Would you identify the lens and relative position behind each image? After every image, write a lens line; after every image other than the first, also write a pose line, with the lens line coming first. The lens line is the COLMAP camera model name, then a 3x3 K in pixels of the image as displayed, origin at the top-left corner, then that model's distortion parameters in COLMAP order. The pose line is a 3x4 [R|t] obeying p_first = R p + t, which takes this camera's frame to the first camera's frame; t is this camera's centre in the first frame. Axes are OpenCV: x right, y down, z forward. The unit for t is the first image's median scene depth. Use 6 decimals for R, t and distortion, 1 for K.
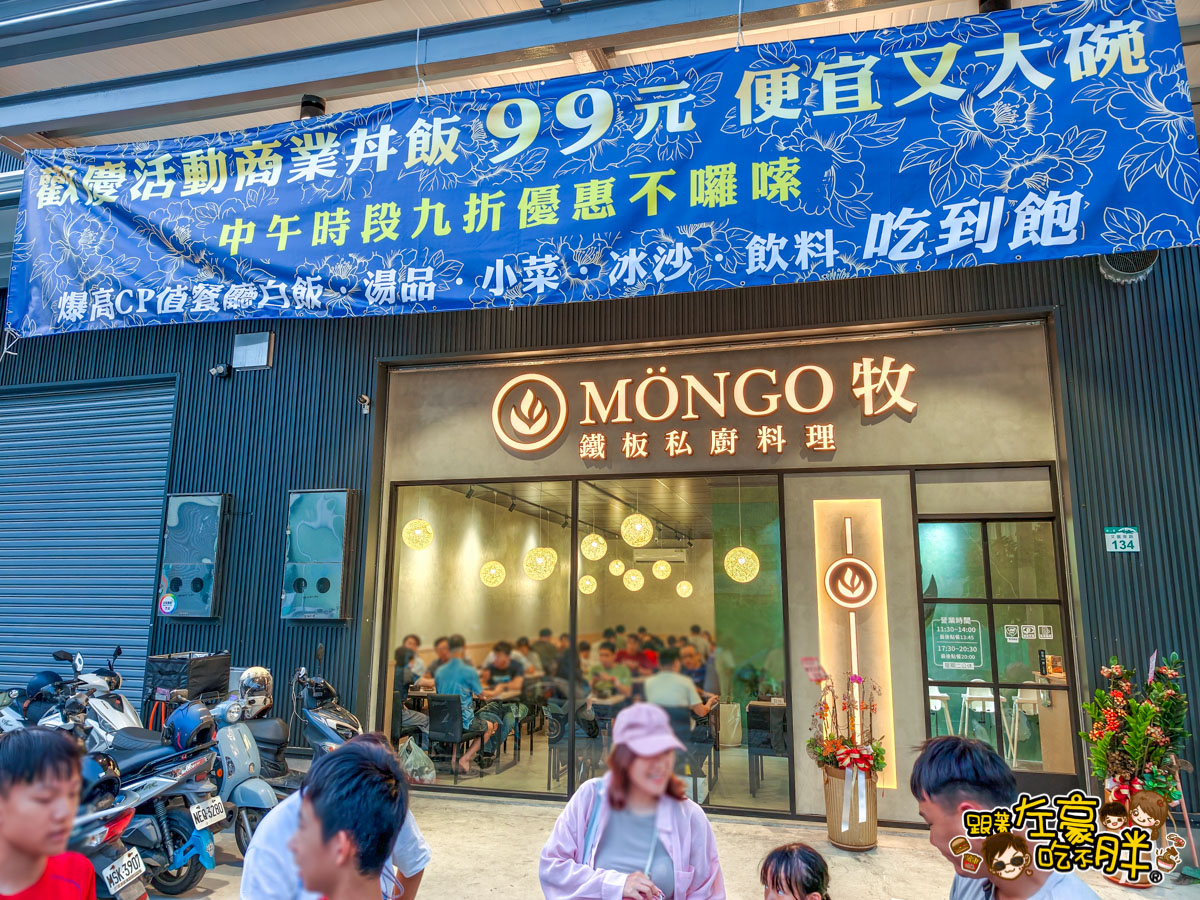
lens RADIAL K [[838.0, 0, 600.0], [0, 838.0, 450.0], [0, 0, 1]] dist [0.131096, -0.144880]
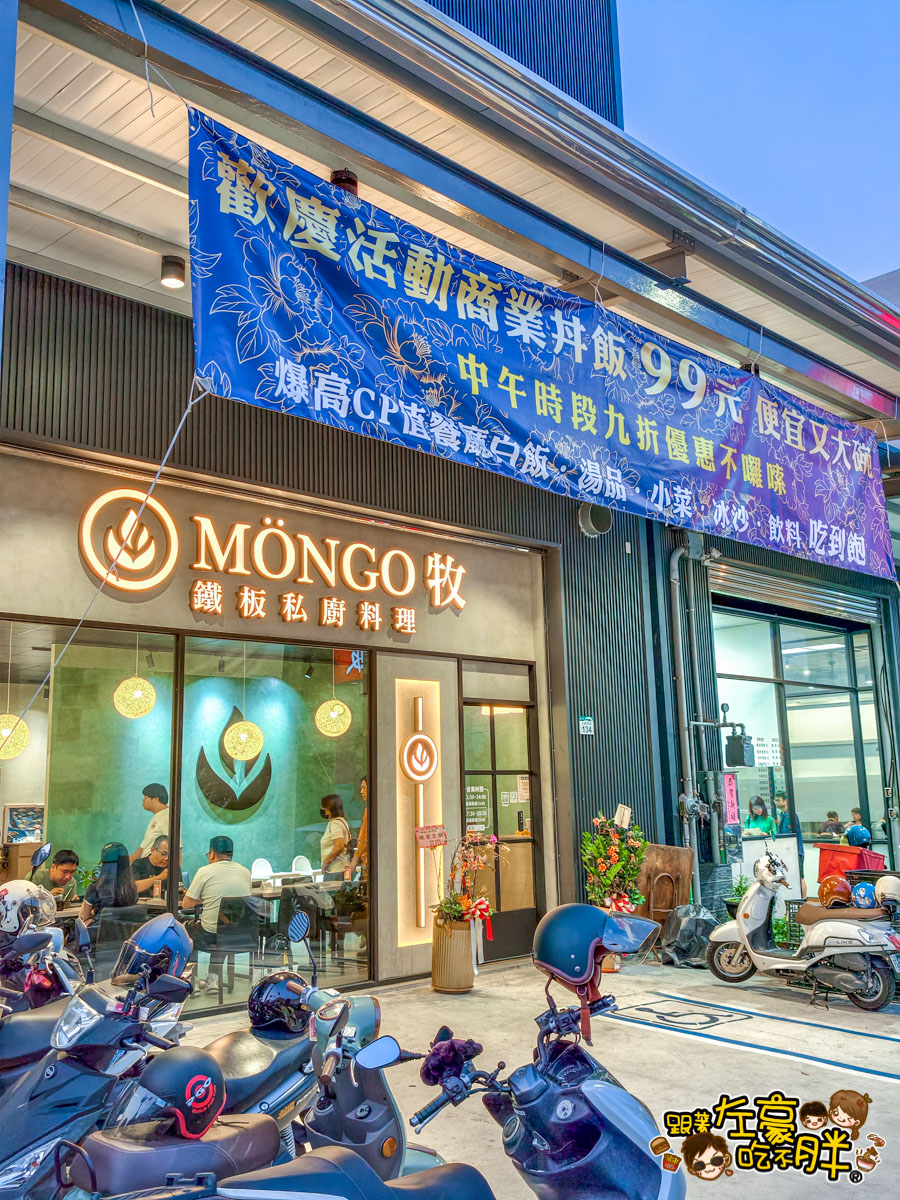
lens RADIAL K [[1110.1, 0, 450.0], [0, 1110.1, 600.0], [0, 0, 1]] dist [0.287662, -0.003404]
pose [[0.502620, 0.124003, 0.855568, -1.403193], [-0.124963, 0.989687, -0.070029, 0.077908], [-0.855428, -0.071716, 0.512932, 0.371723]]
